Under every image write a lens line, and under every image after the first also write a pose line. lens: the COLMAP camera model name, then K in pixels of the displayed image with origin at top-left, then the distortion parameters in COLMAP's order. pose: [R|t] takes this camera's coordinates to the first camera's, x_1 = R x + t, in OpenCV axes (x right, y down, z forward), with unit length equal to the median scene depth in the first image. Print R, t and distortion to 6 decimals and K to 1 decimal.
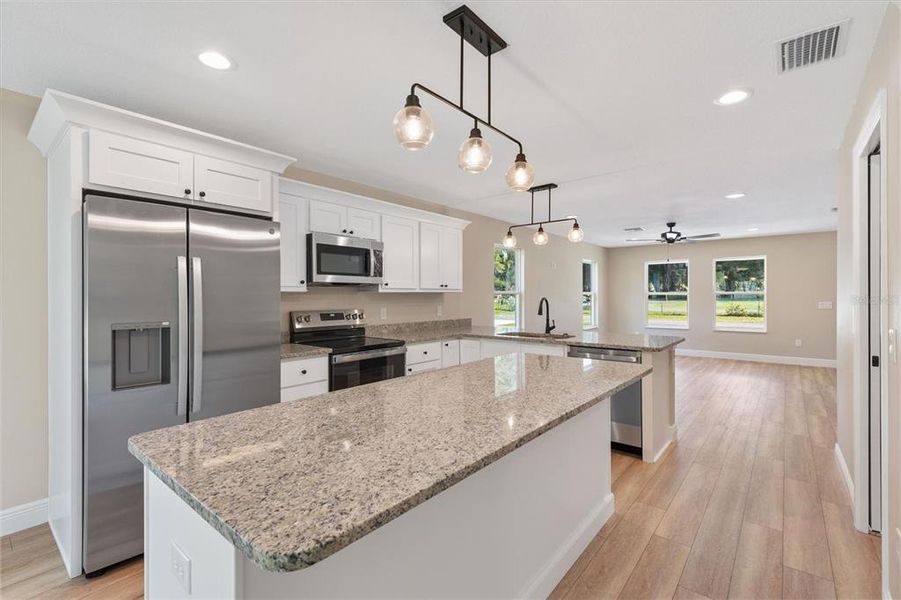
lens RADIAL K [[402.2, 0, 454.5], [0, 402.2, 298.7], [0, 0, 1]] dist [0.019628, 0.000066]
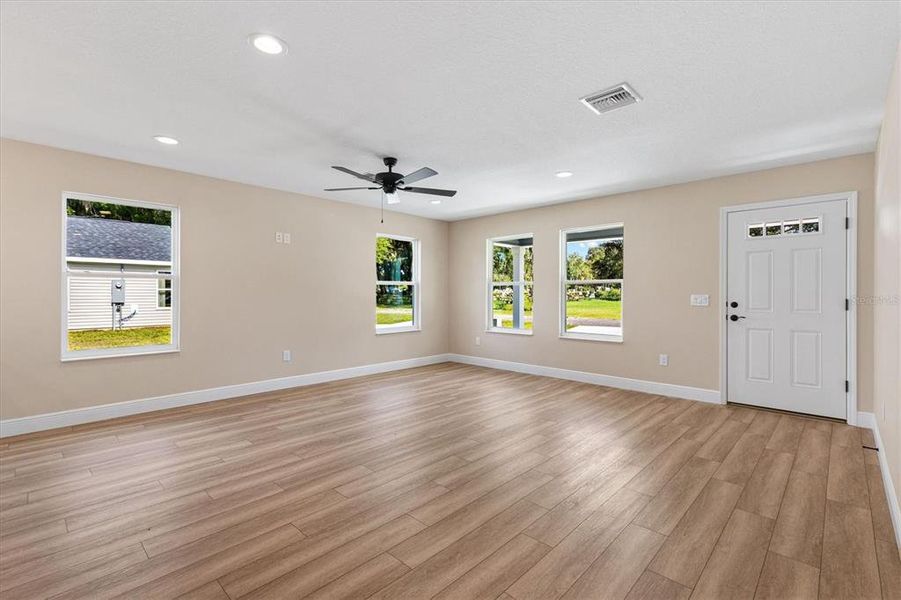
lens RADIAL K [[409.1, 0, 455.1], [0, 409.1, 295.1], [0, 0, 1]] dist [0.005912, -0.000115]
pose [[0.997892, 0.006058, -0.064612, 1.089330], [-0.006145, 0.999980, -0.001150, 0.021833], [0.064603, 0.001545, 0.997910, 0.662206]]
